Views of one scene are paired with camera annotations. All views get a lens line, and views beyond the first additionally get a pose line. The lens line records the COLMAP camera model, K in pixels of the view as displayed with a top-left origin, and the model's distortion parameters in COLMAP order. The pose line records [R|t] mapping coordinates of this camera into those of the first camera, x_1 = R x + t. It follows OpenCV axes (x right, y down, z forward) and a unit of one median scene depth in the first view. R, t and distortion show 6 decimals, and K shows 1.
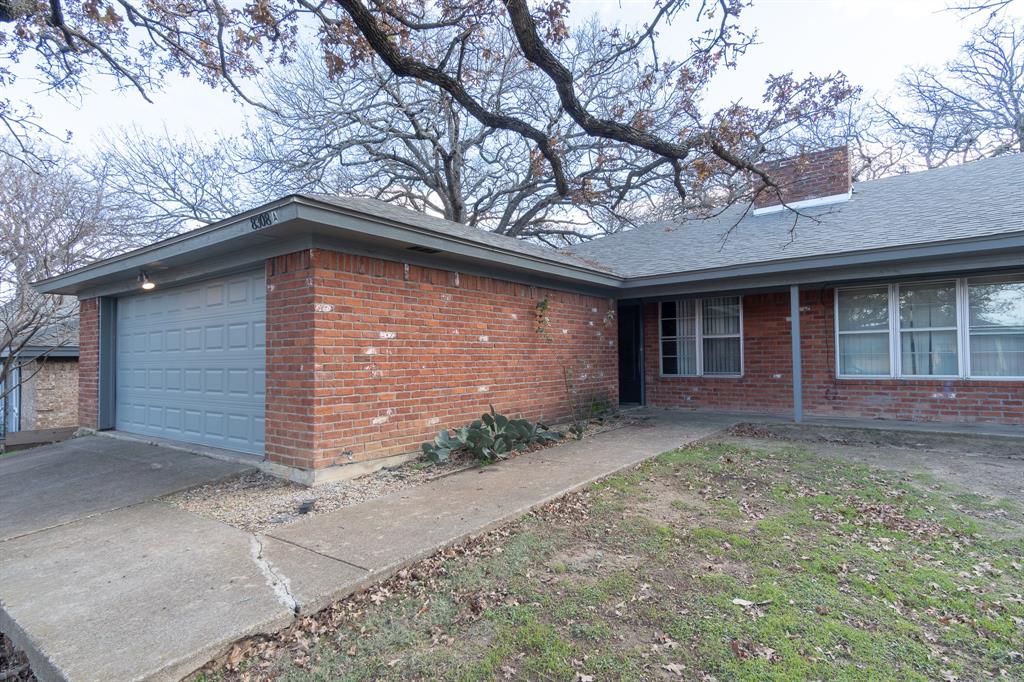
lens RADIAL K [[542.7, 0, 508.6], [0, 542.7, 347.7], [0, 0, 1]] dist [0.006087, 0.001286]
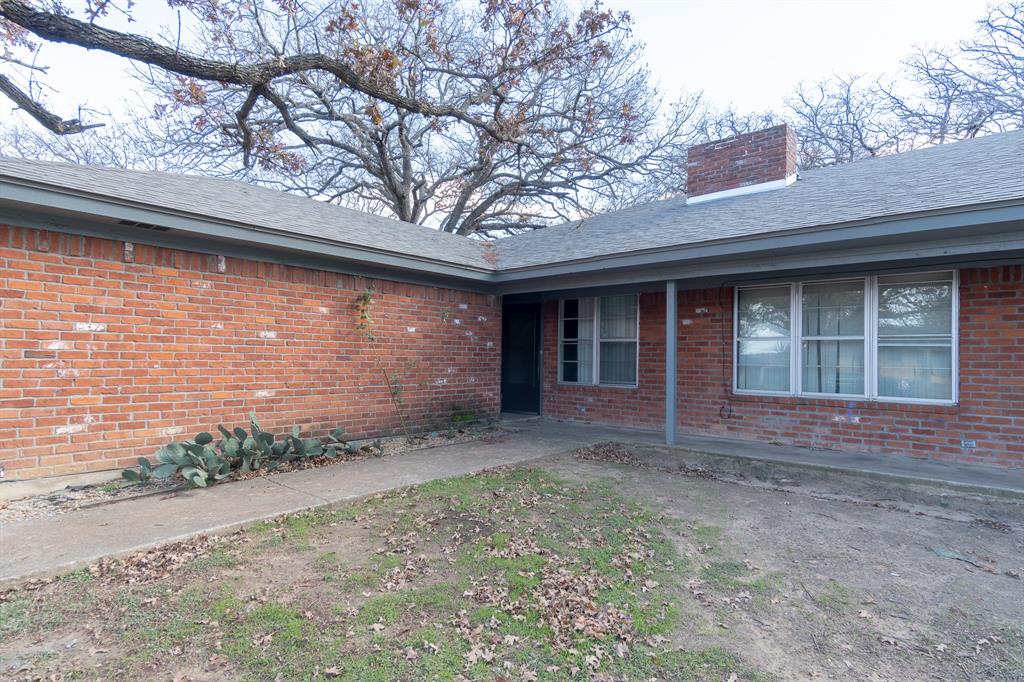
lens RADIAL K [[542.7, 0, 508.6], [0, 542.7, 347.7], [0, 0, 1]] dist [0.006087, 0.001286]
pose [[0.997550, 0.027360, -0.064381, 0.330928], [-0.027262, 0.999625, 0.002396, -0.007562], [0.064423, -0.000635, 0.997922, 0.144930]]
